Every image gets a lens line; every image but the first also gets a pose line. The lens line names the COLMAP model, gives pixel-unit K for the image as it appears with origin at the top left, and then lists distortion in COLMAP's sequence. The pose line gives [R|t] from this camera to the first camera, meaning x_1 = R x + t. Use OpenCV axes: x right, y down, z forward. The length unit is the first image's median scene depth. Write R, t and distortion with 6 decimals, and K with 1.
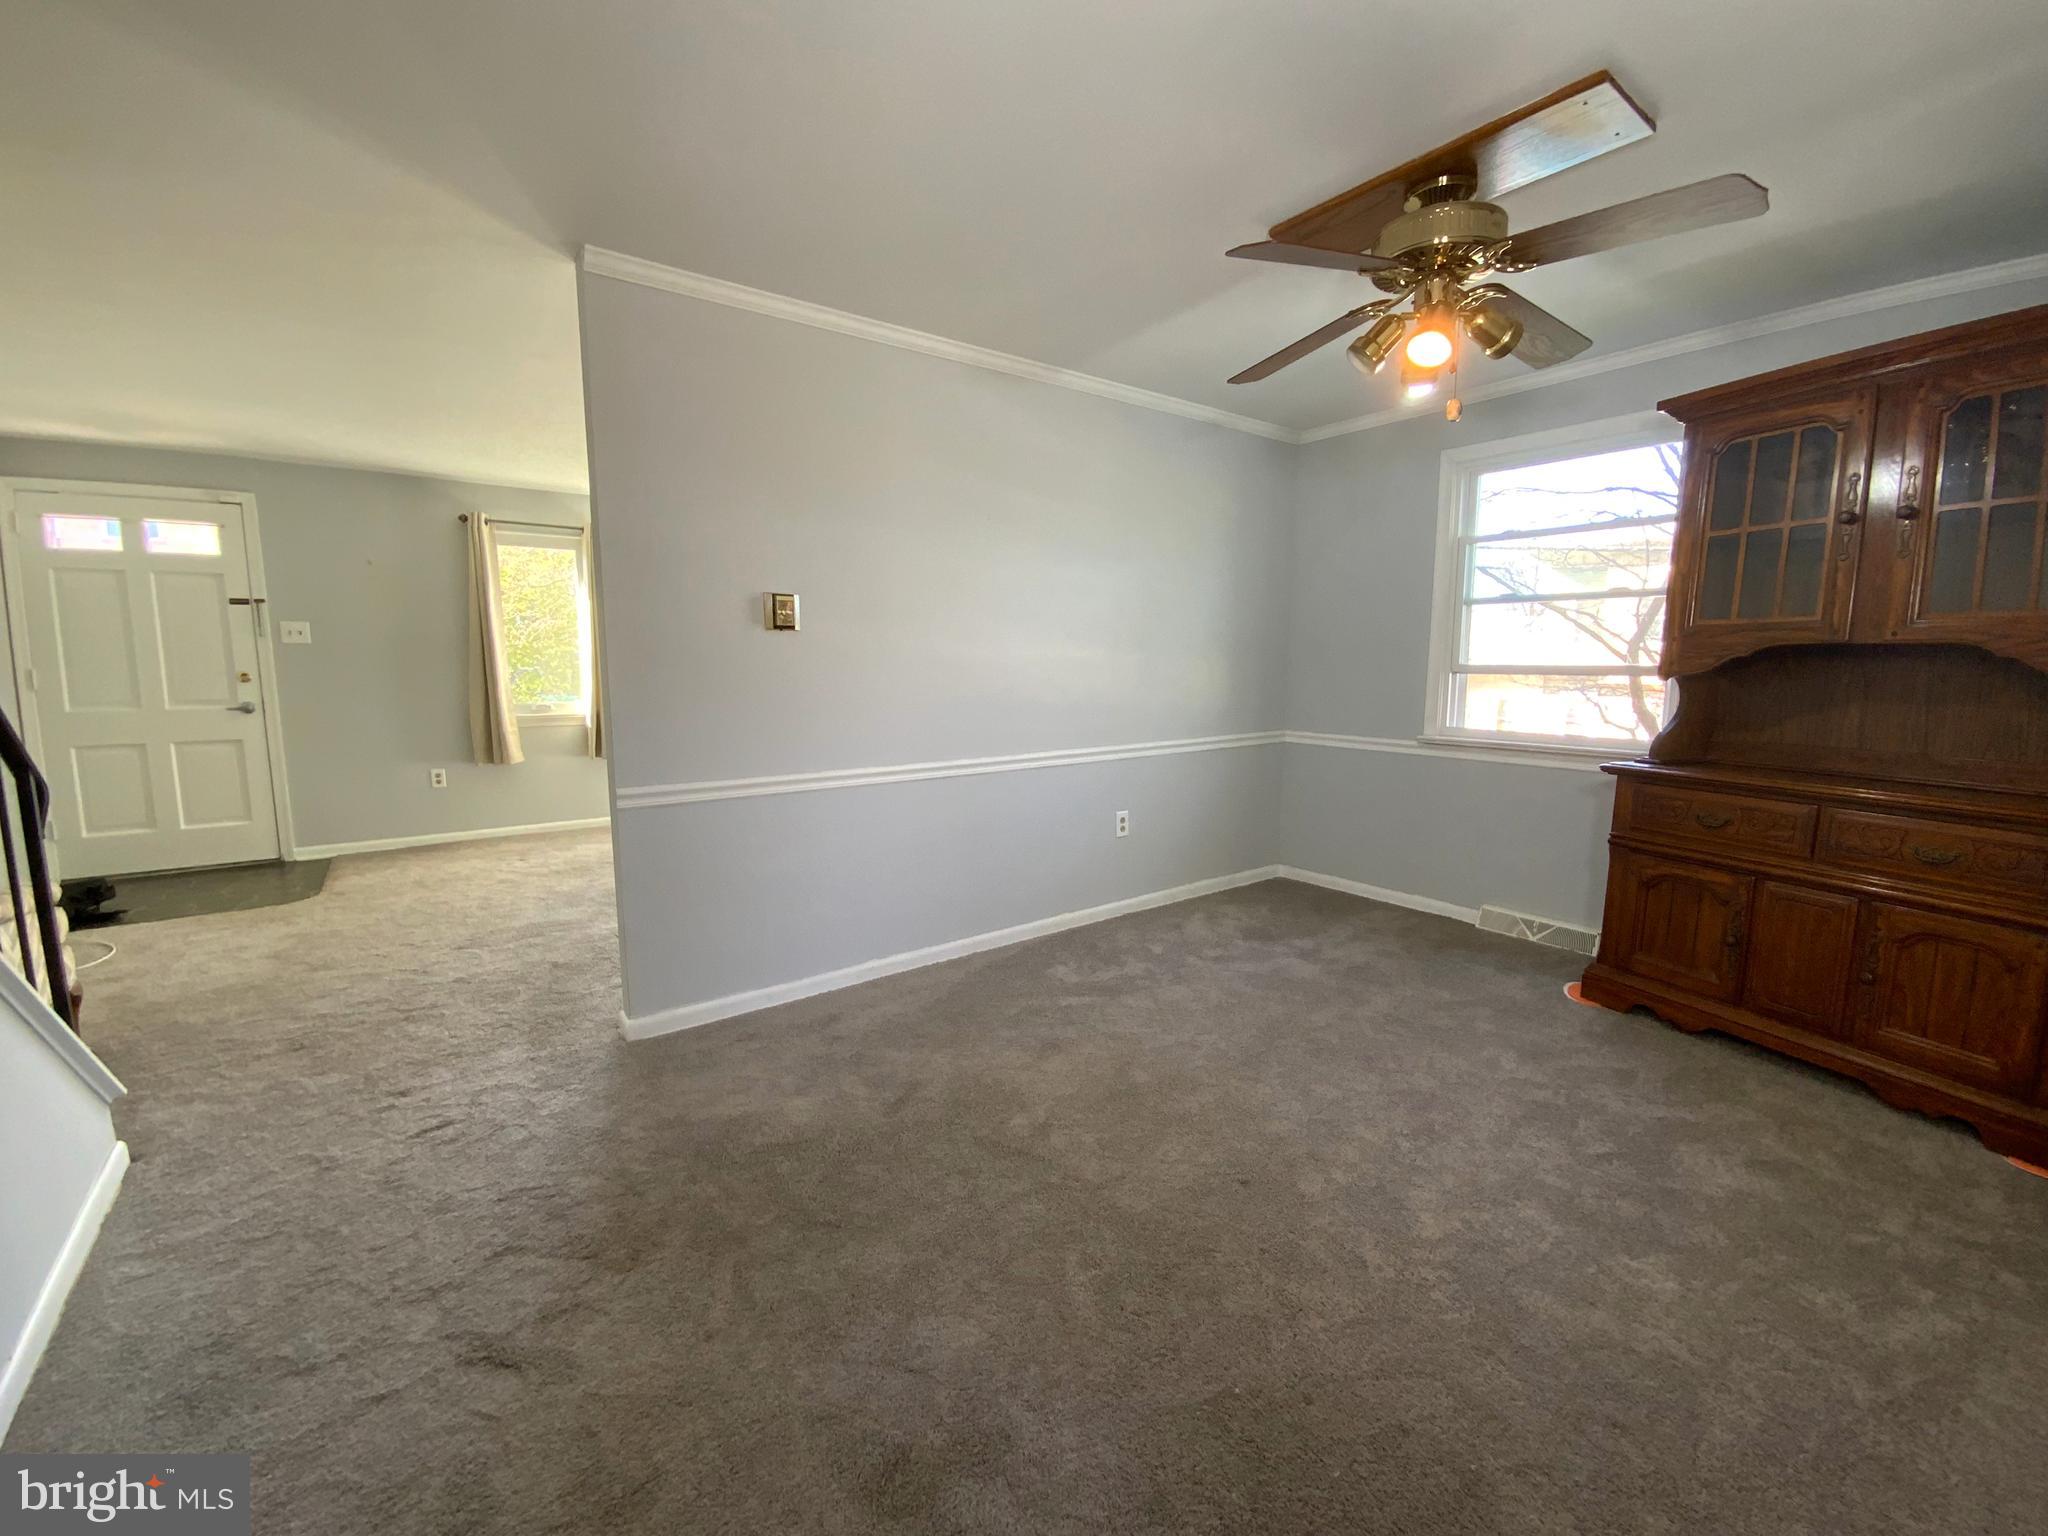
lens RADIAL K [[829.8, 0, 1016.2], [0, 829.8, 755.9], [0, 0, 1]] dist [0.015854, -0.014534]
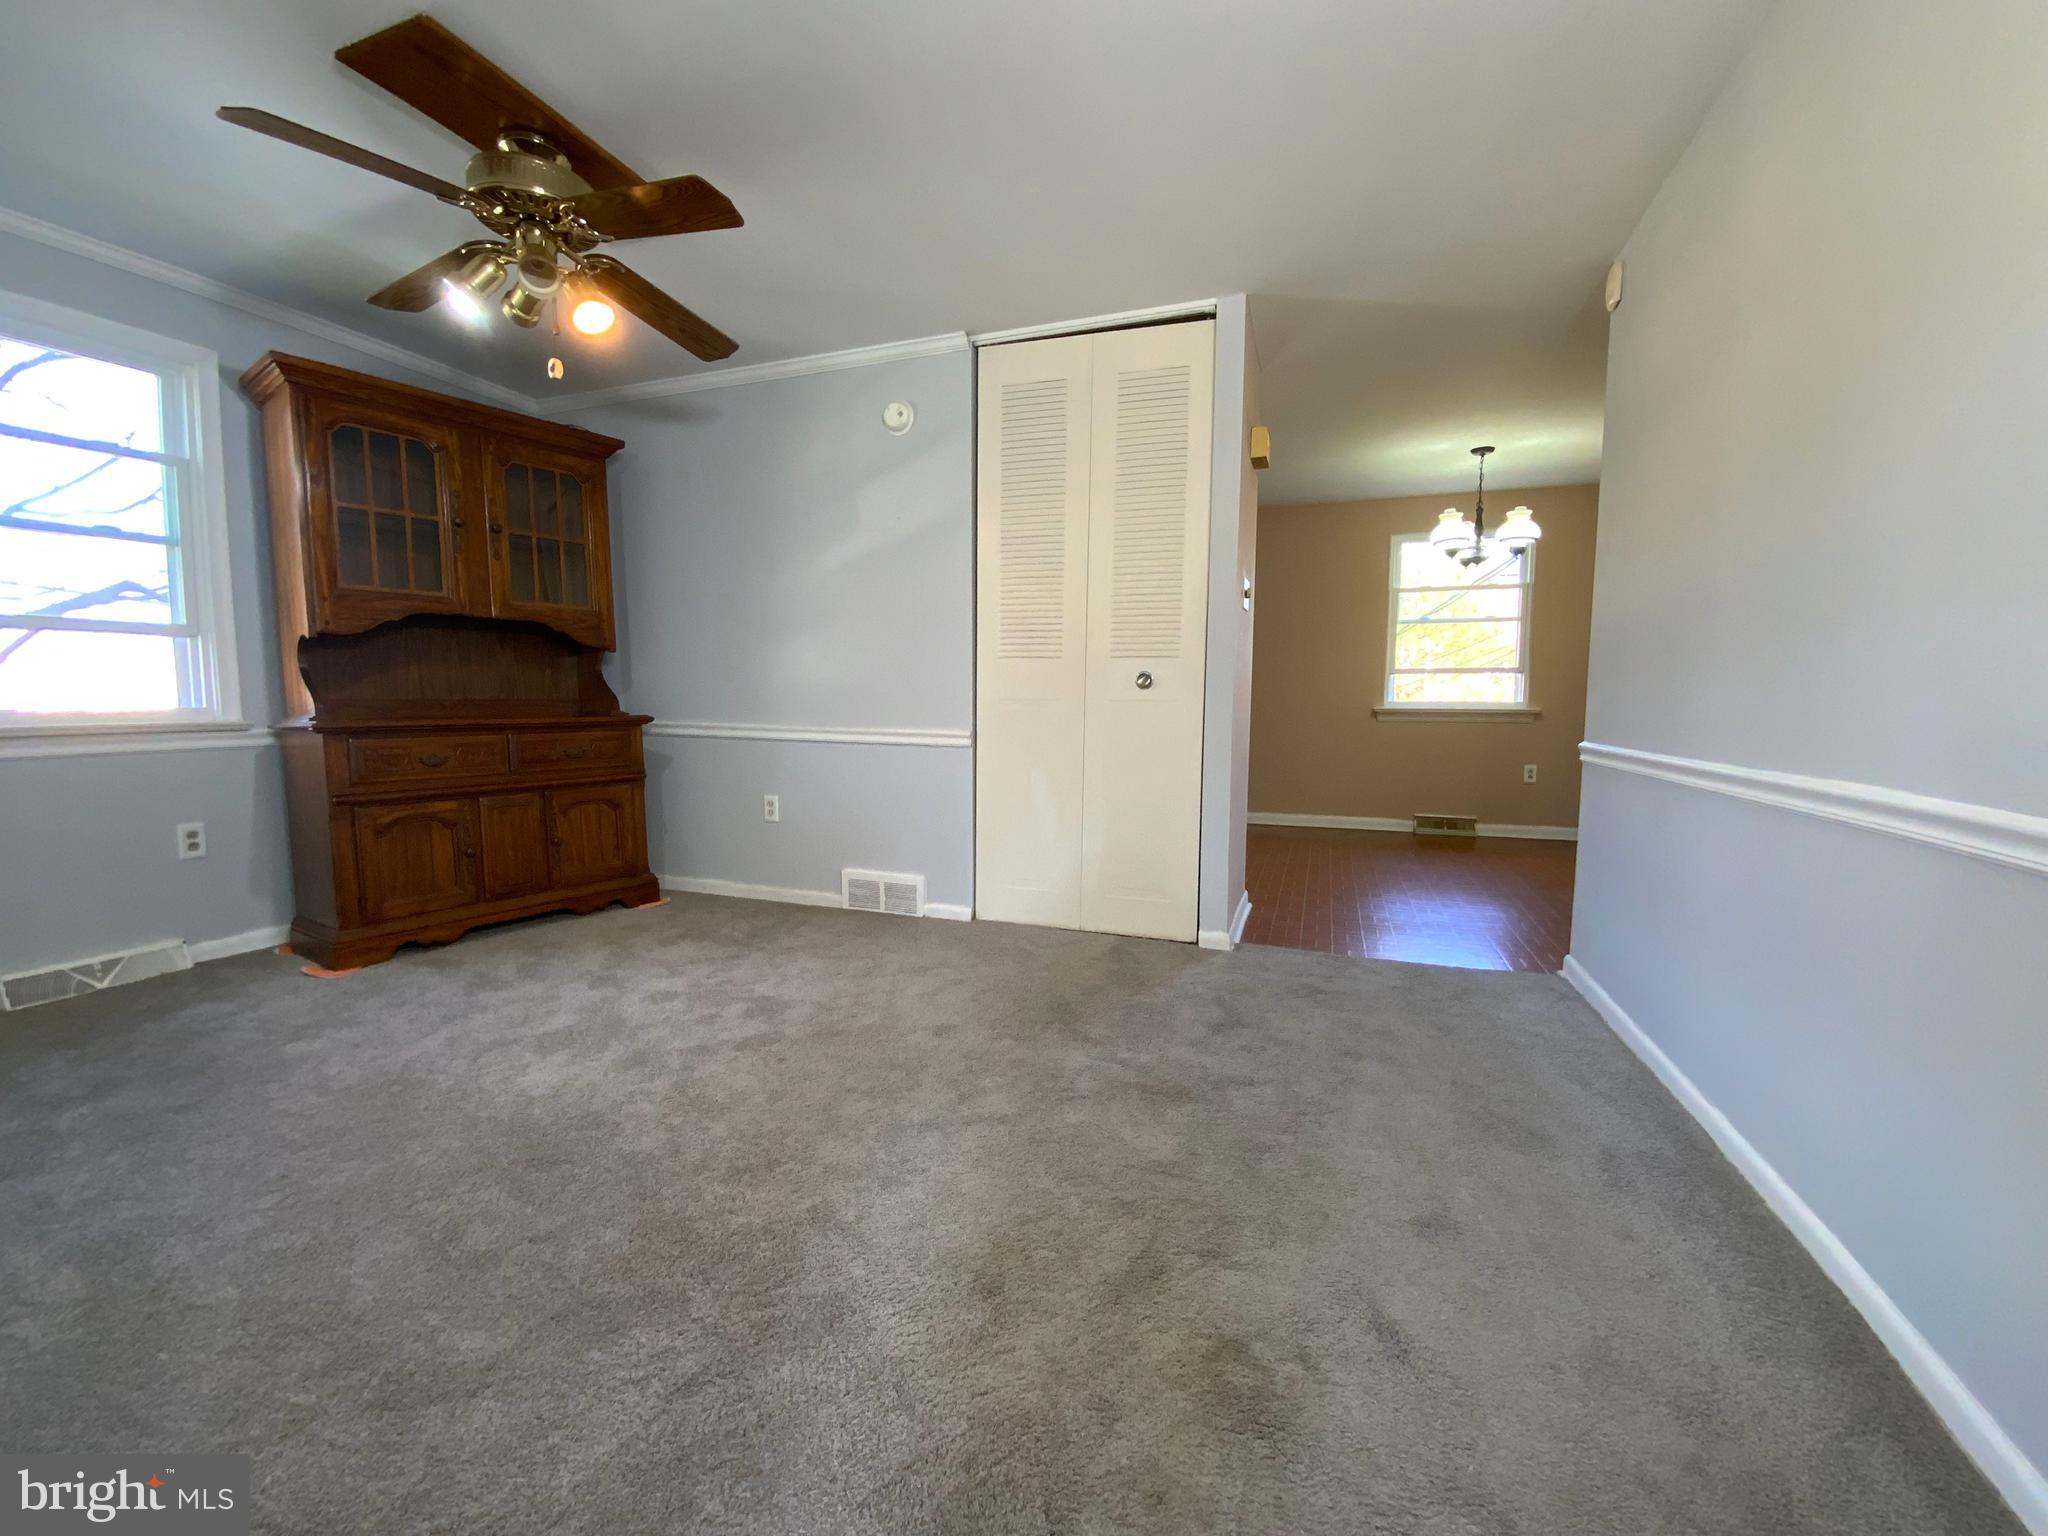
lens RADIAL K [[829.8, 0, 1032.0], [0, 829.8, 762.1], [0, 0, 1]] dist [0.015854, -0.014534]
pose [[-0.563621, -0.065817, 0.823407, -0.568599], [0.090886, 0.985827, 0.141012, -0.007344], [-0.821018, 0.154313, -0.549651, 0.893918]]
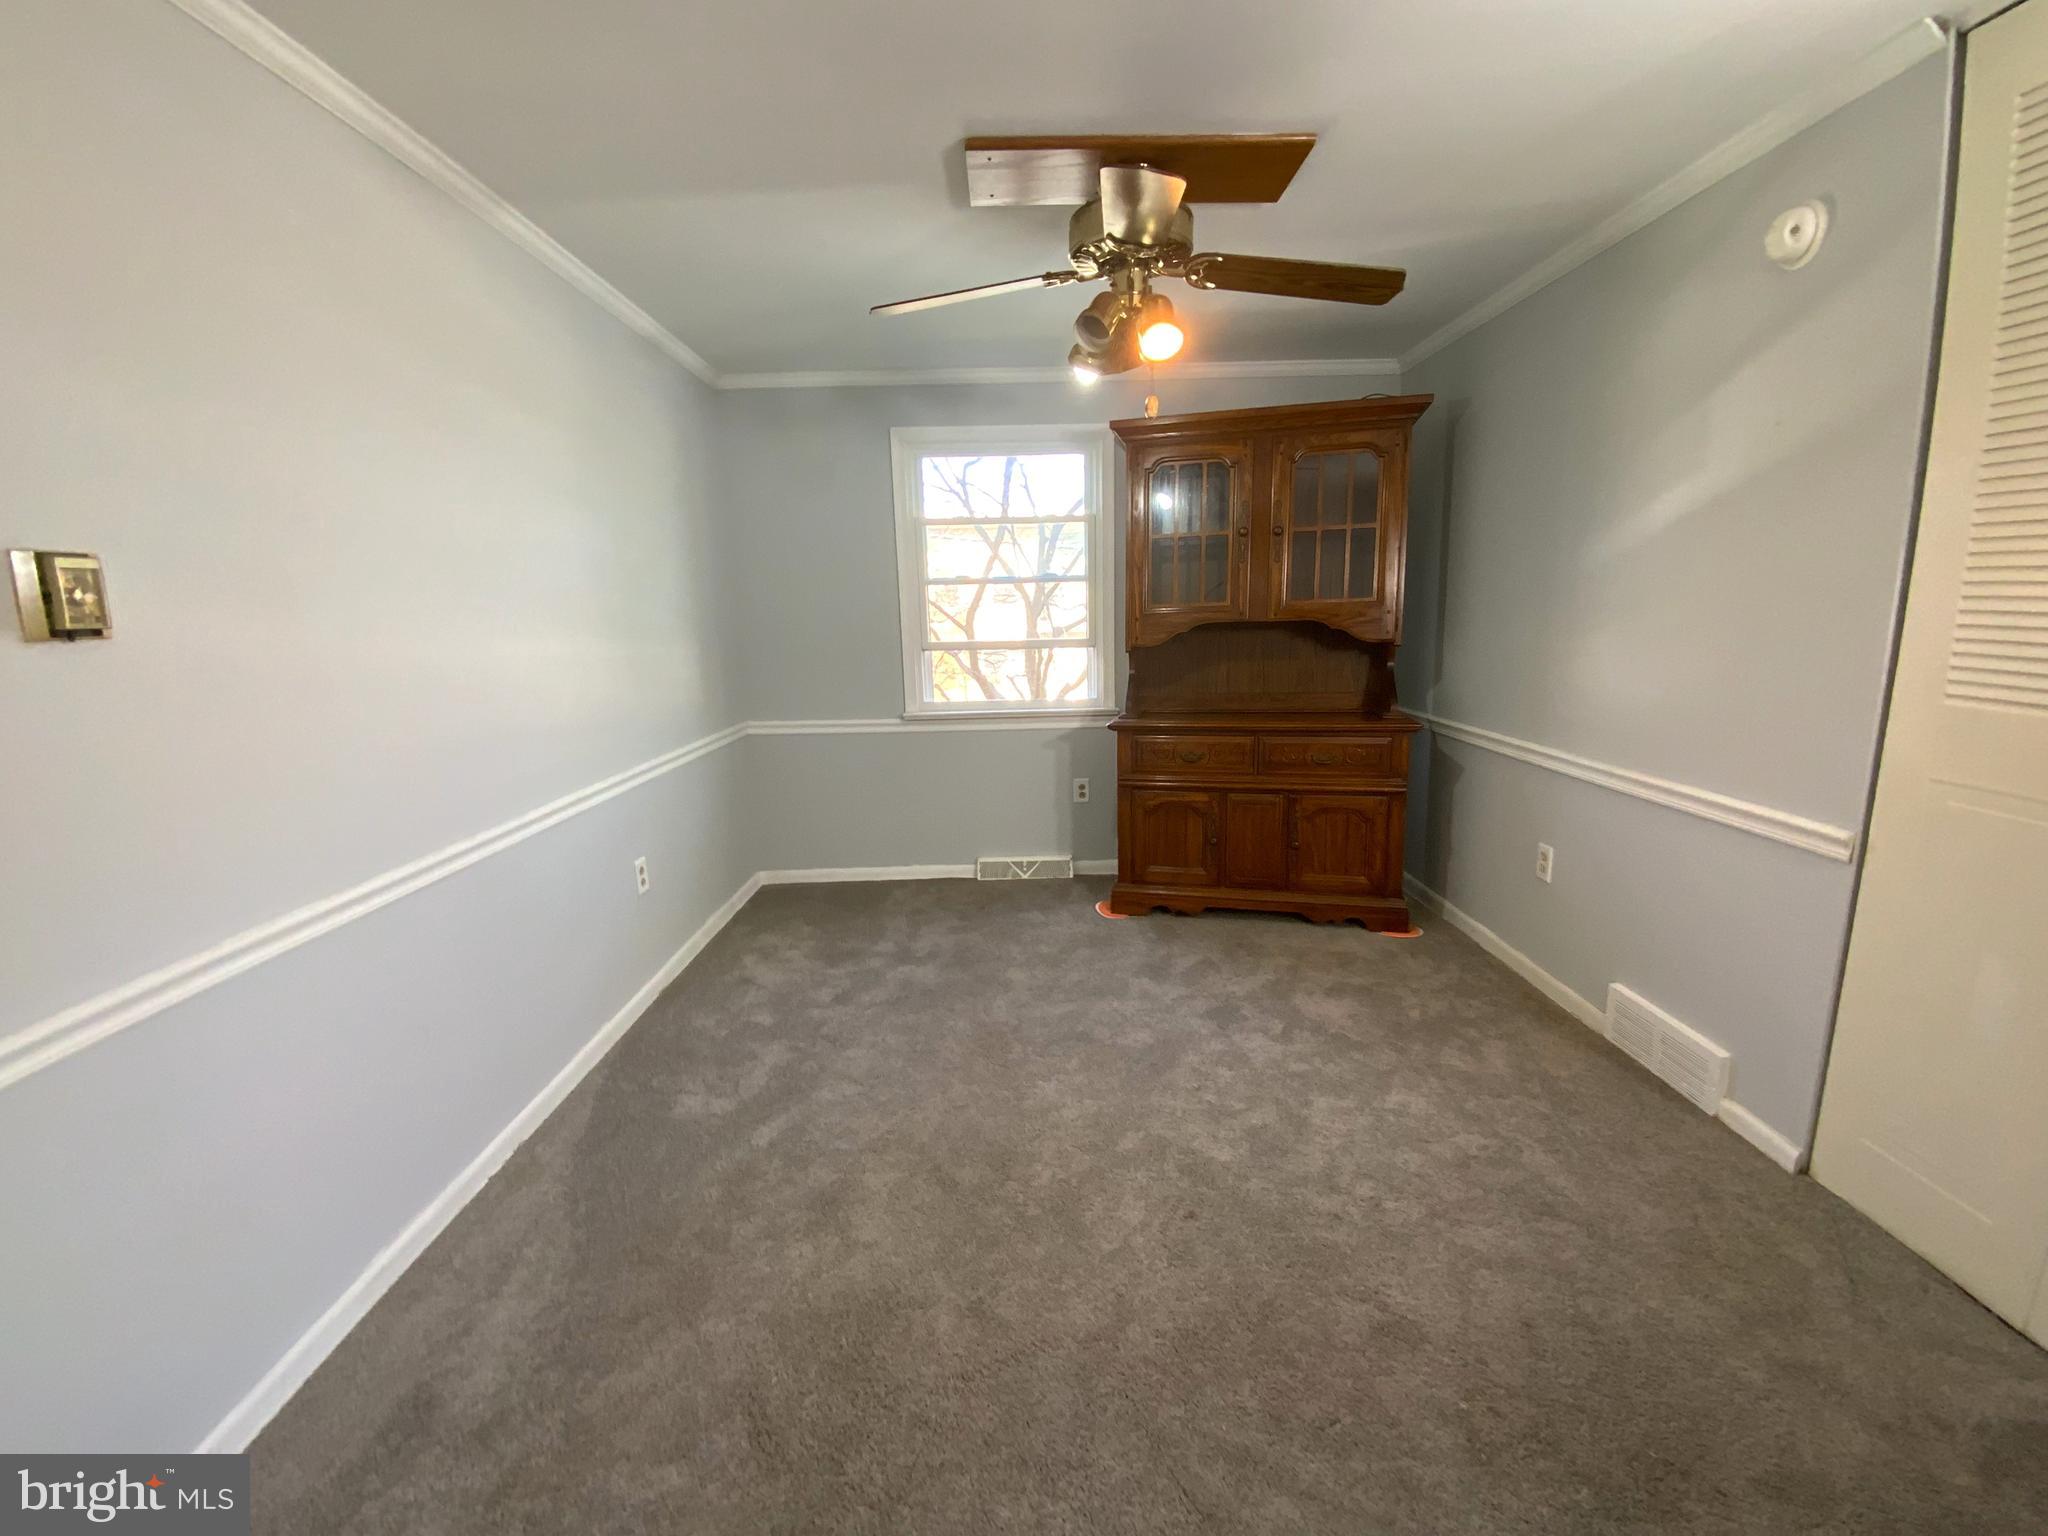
lens RADIAL K [[829.8, 0, 1020.2], [0, 829.8, 760.1], [0, 0, 1]] dist [0.015854, -0.014534]
pose [[0.583631, -0.157611, 0.796576, -0.358790], [0.117218, 0.987060, 0.109417, -0.088149], [-0.803514, 0.029514, 0.594554, 0.404064]]
